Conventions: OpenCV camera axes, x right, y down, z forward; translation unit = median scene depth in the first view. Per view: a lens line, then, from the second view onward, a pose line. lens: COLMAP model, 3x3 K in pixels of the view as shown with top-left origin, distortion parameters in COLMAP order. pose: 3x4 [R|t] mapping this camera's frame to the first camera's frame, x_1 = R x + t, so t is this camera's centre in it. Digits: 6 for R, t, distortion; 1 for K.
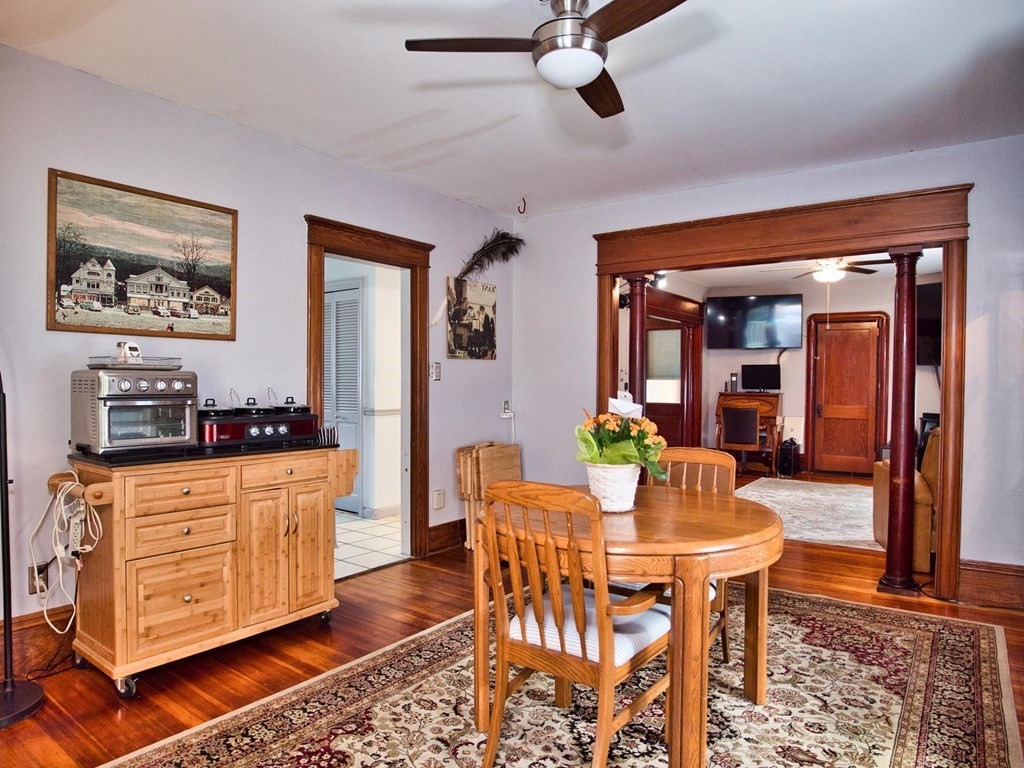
lens RADIAL K [[635.4, 0, 511.4], [0, 635.4, 381.3], [0, 0, 1]] dist [-0.044139, -0.000853]
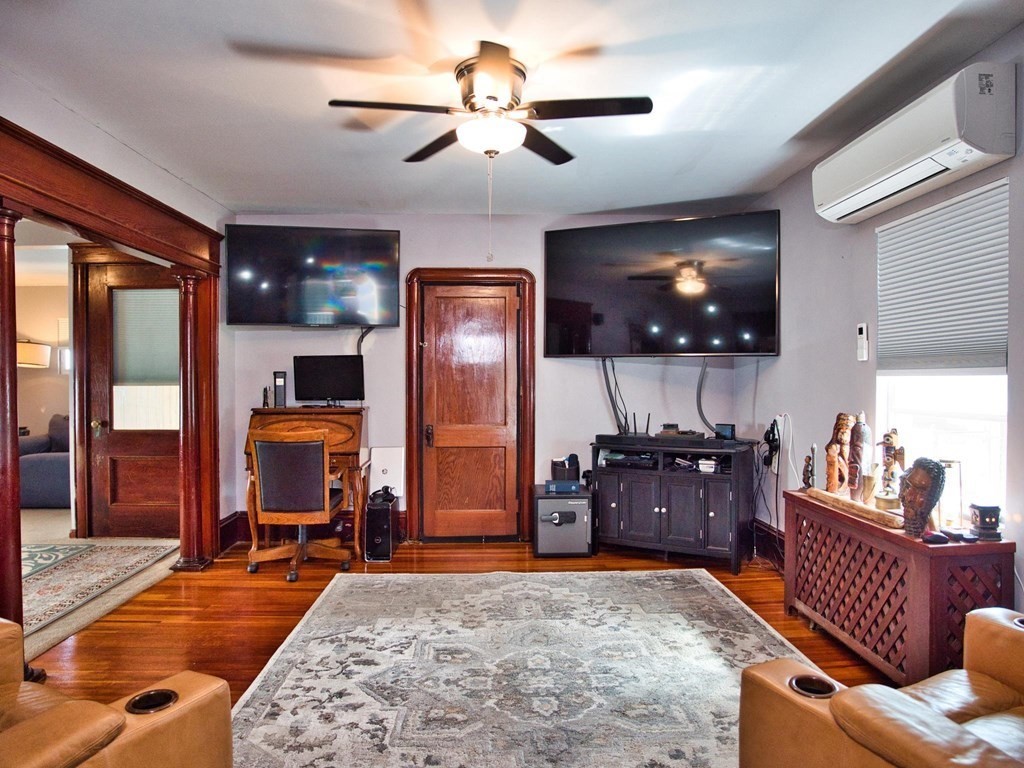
lens RADIAL K [[635.4, 0, 509.5], [0, 635.4, 380.7], [0, 0, 1]] dist [-0.044139, -0.000853]
pose [[0.780484, -0.013656, 0.625026, 0.178467], [0.014096, 0.999892, 0.004244, -0.004848], [-0.625017, 0.005498, 0.780592, 0.484966]]
